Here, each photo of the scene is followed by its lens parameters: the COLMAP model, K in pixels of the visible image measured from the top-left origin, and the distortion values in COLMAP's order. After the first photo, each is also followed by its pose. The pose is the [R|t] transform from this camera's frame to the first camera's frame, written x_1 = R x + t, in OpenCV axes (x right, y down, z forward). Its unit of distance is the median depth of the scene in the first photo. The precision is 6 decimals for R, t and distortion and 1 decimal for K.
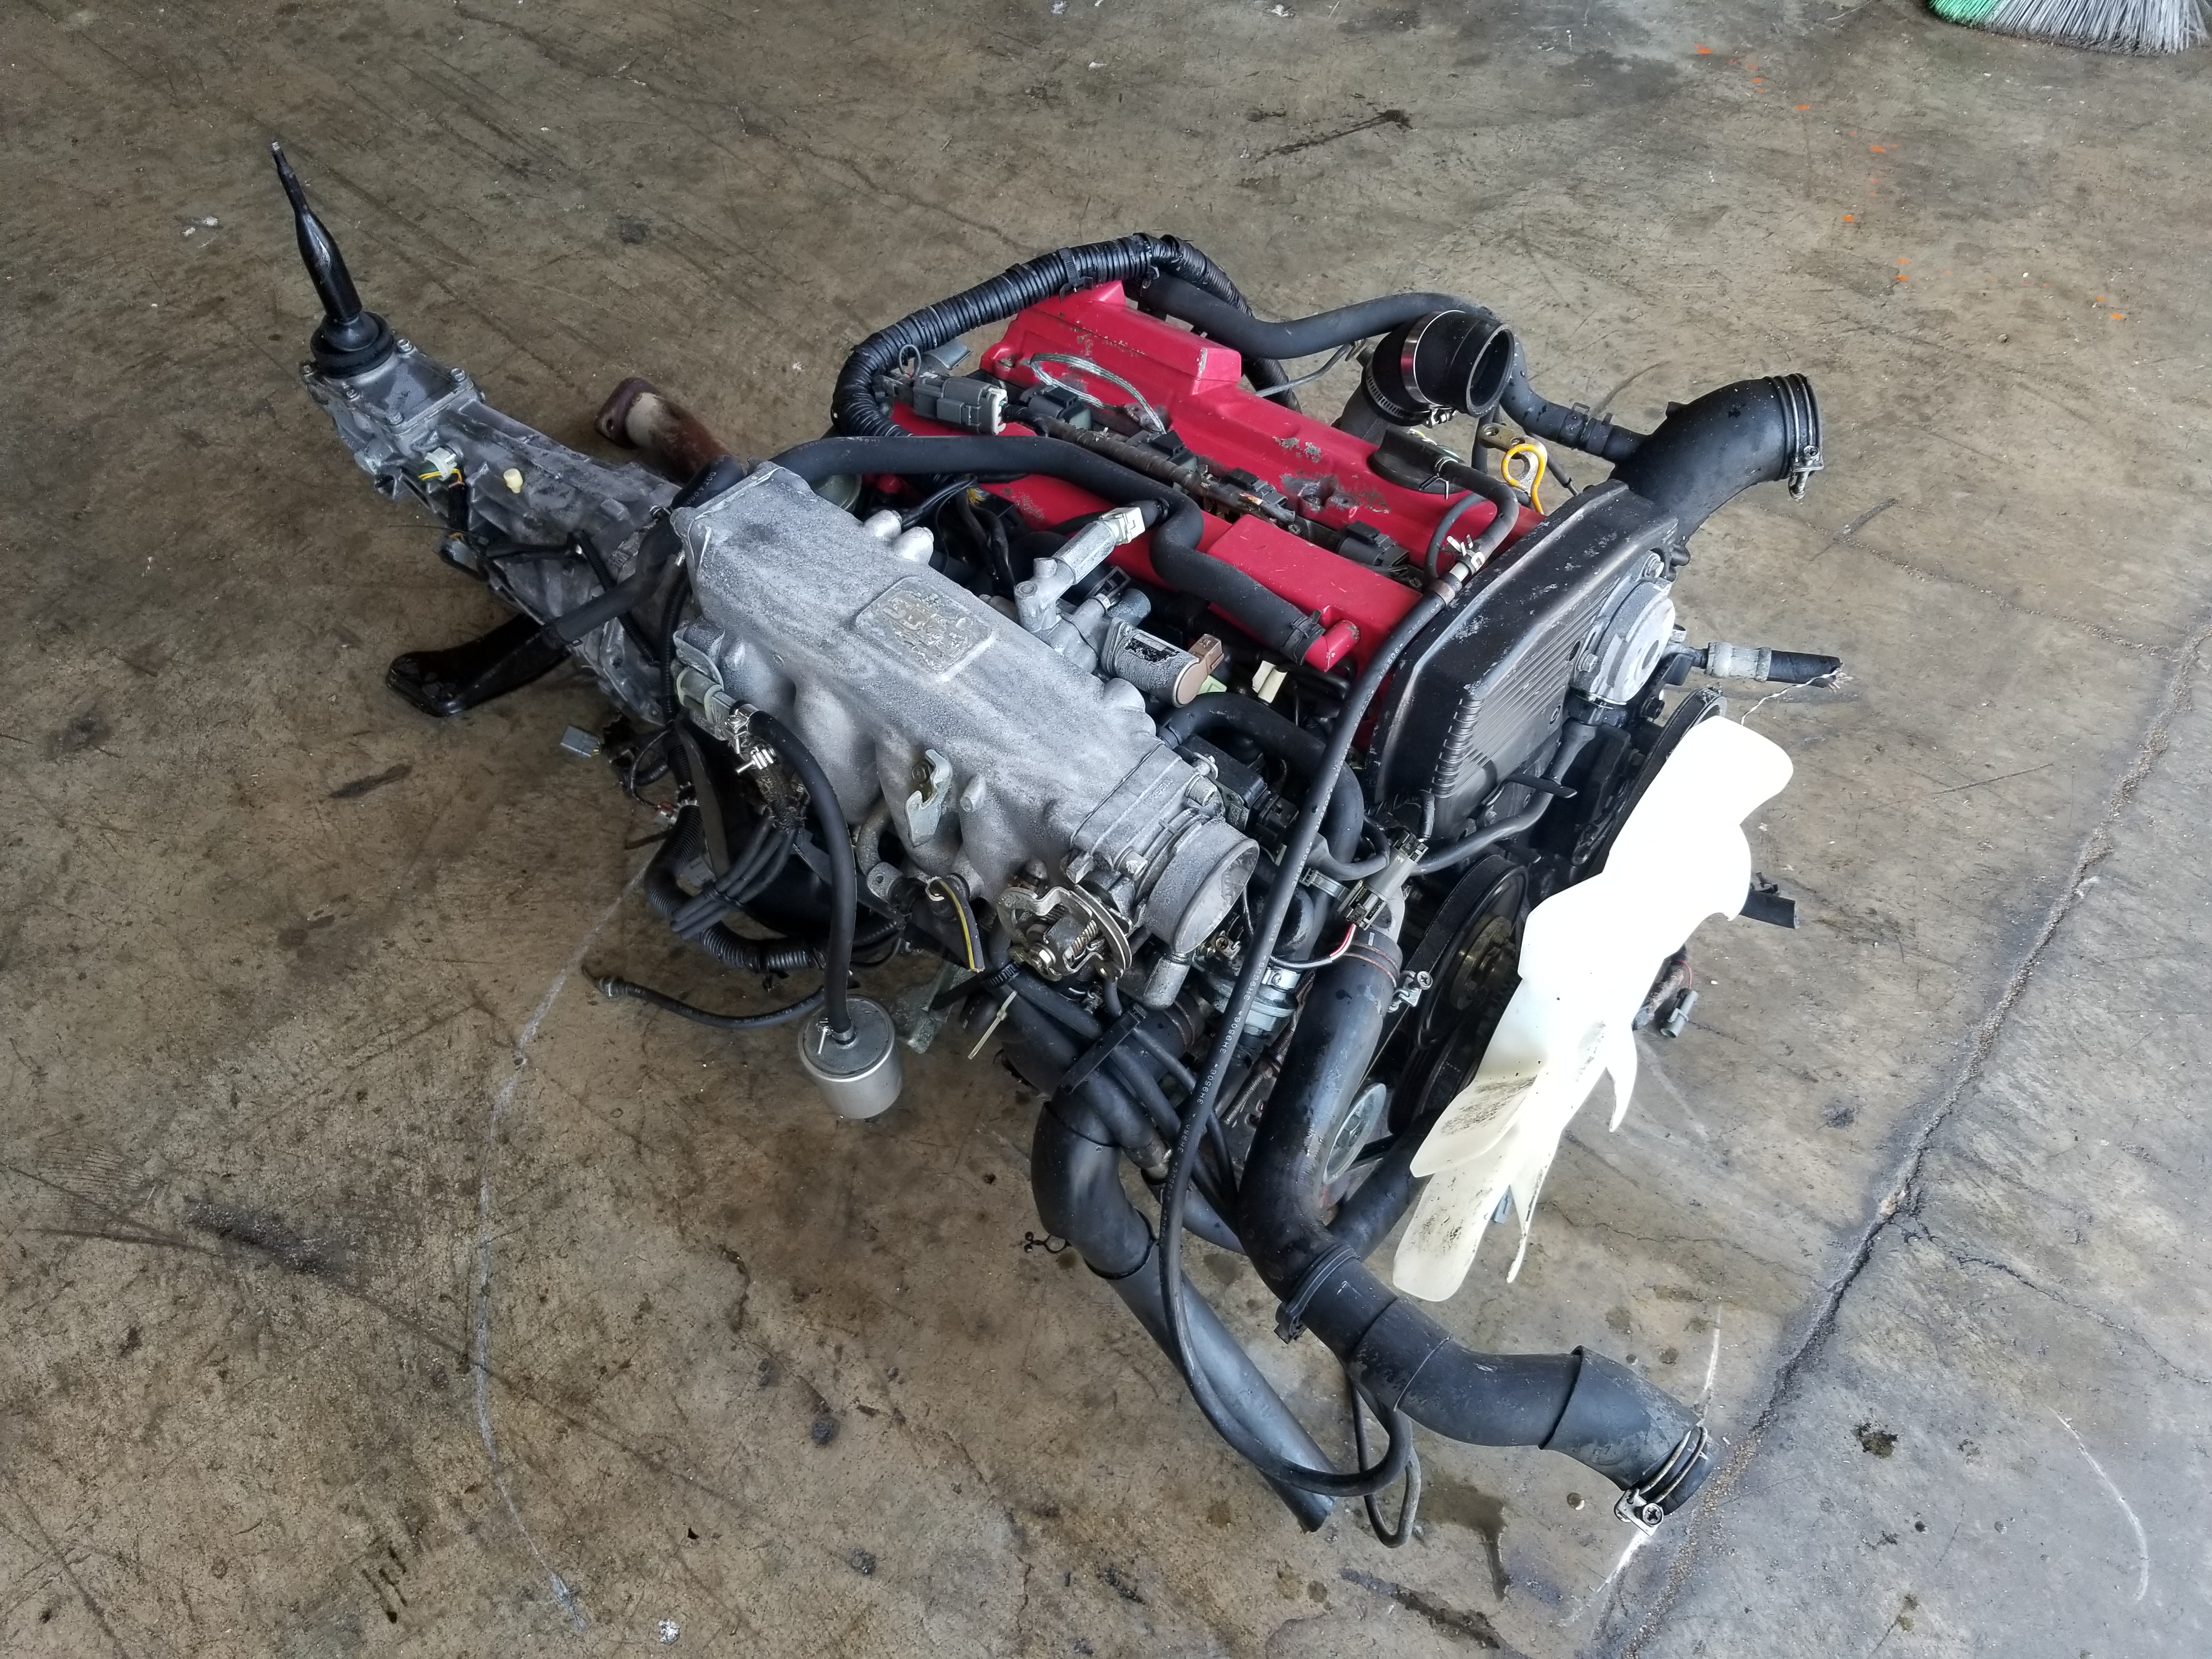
lens RADIAL K [[1694.7, 0, 1101.7], [0, 1694.7, 826.3], [0, 0, 1]] dist [0.032707, -0.050829]
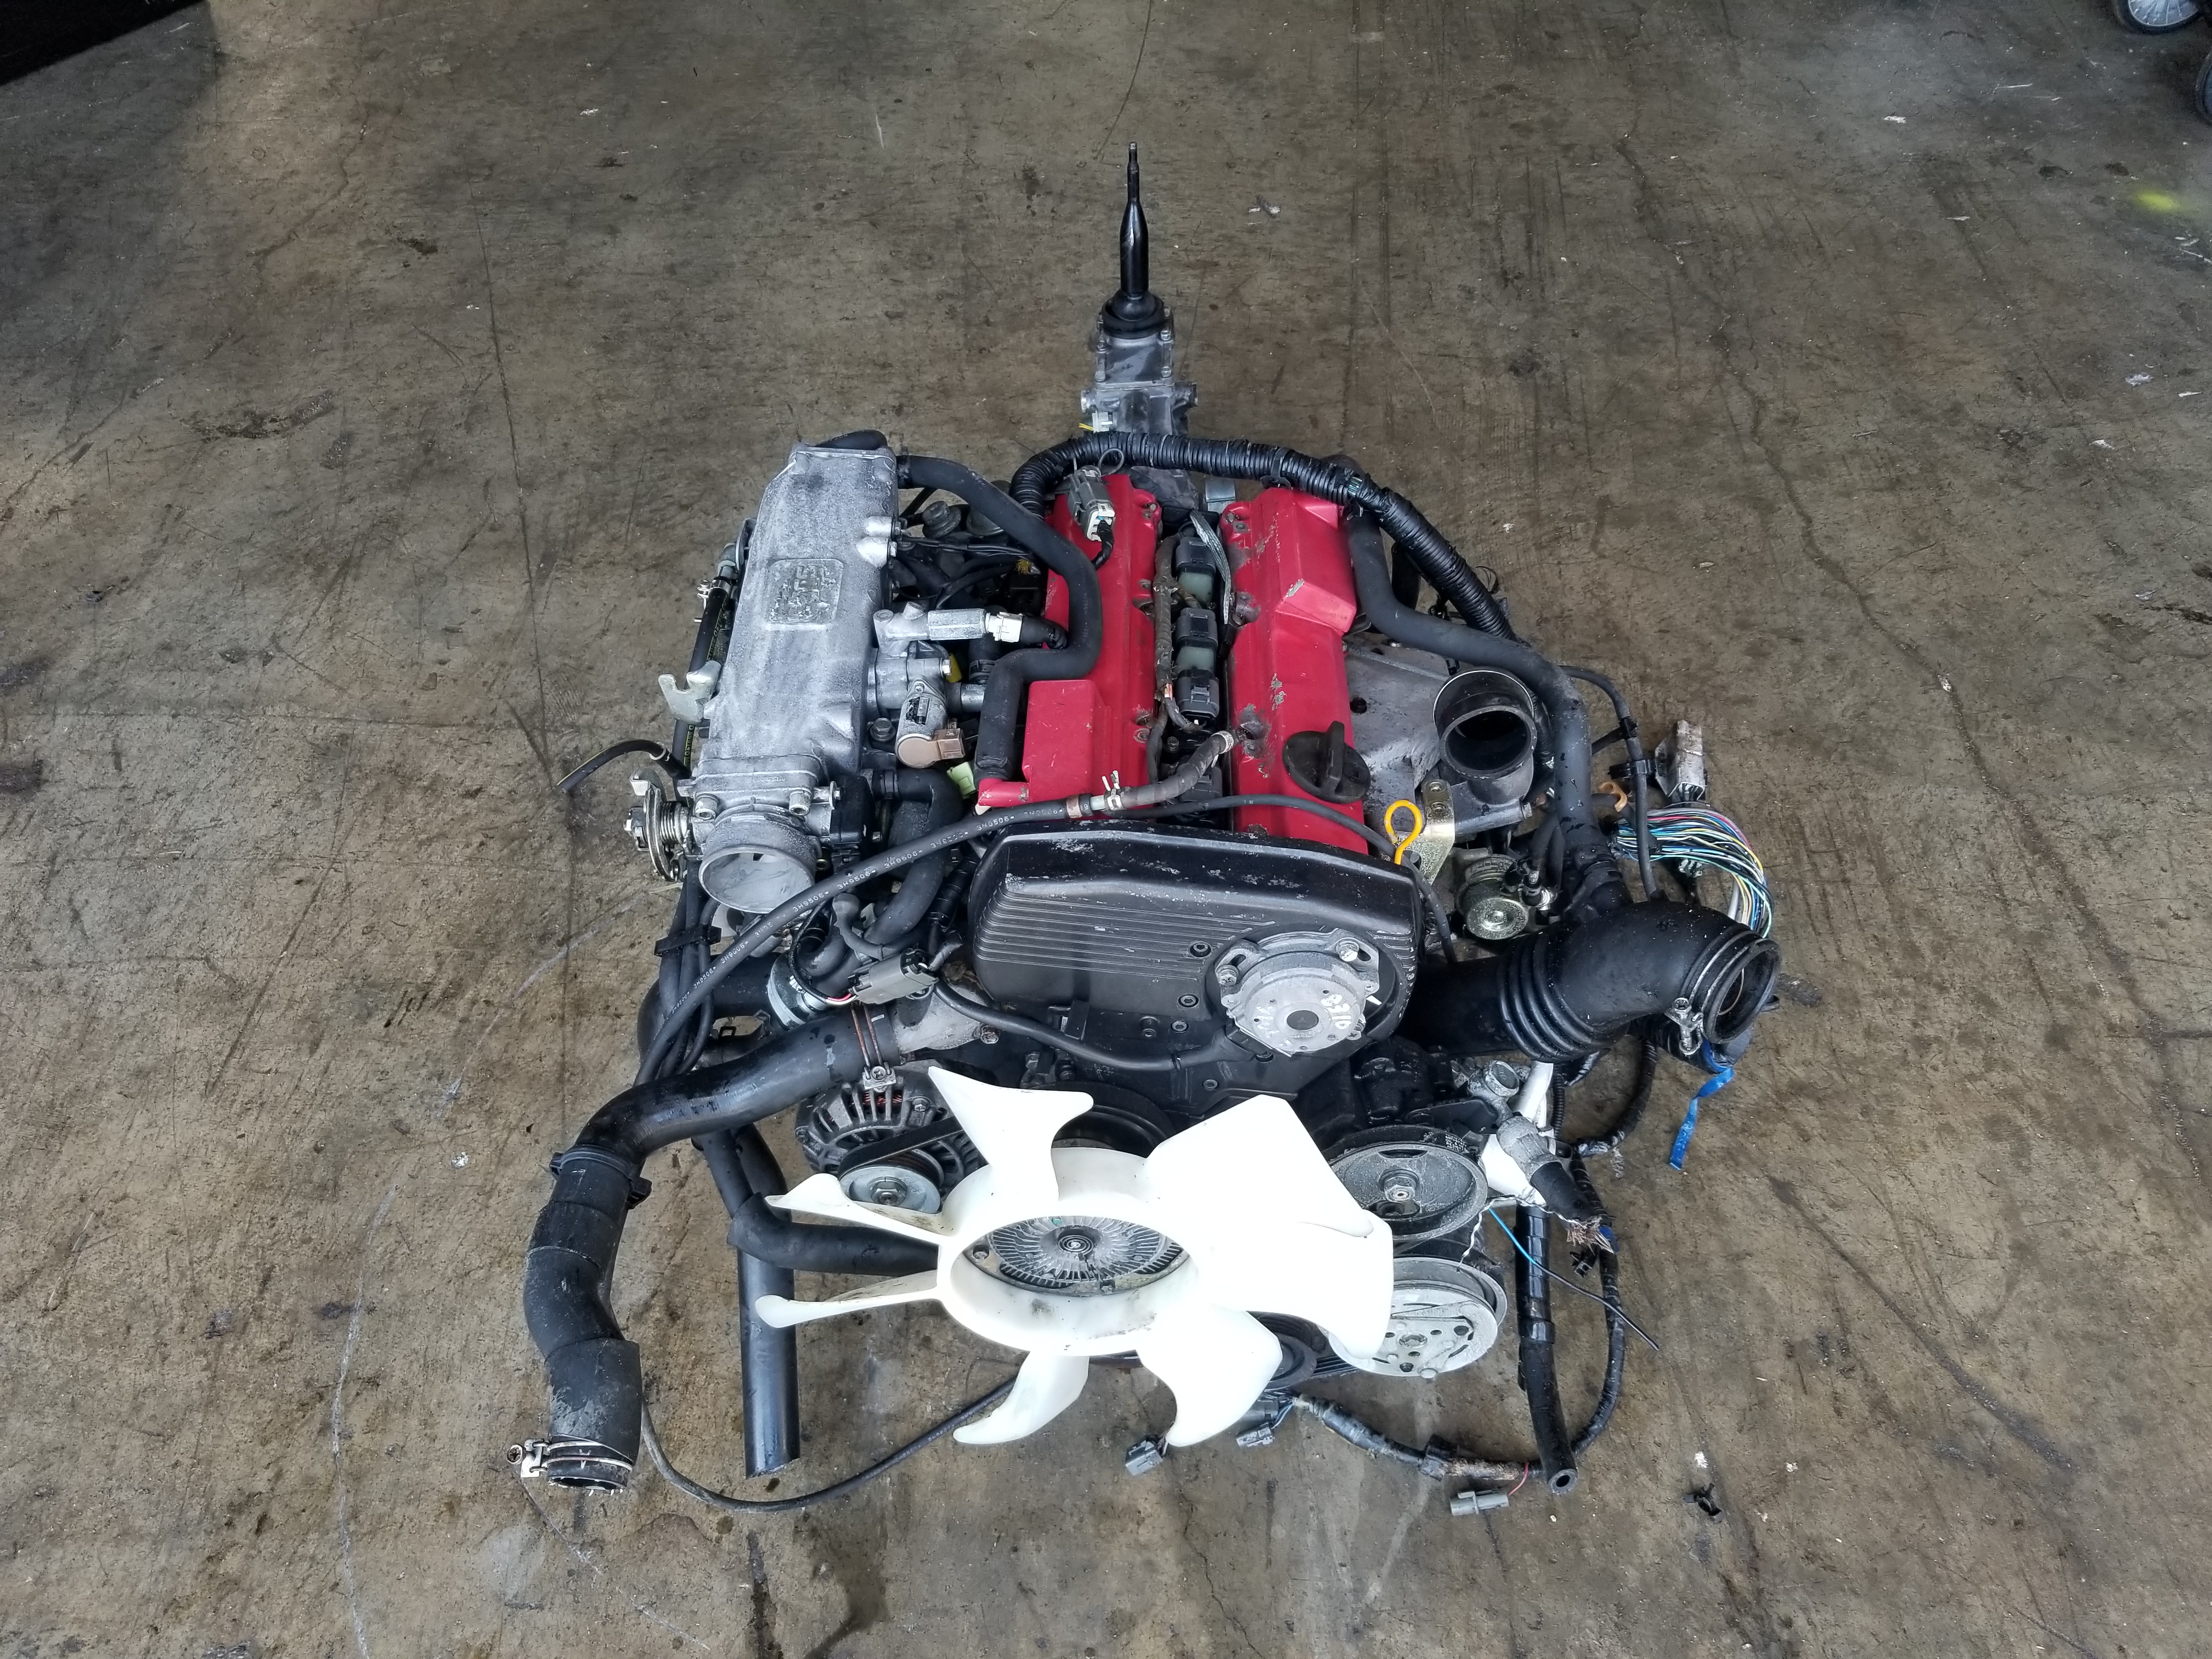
lens RADIAL K [[1694.7, 0, 1105.5], [0, 1694.7, 832.3], [0, 0, 1]] dist [0.032707, -0.050829]
pose [[0.620285, 0.571487, -0.537262, 0.585881], [-0.600731, 0.786542, 0.143086, -0.210905], [0.504351, 0.233996, 0.831190, 0.074588]]
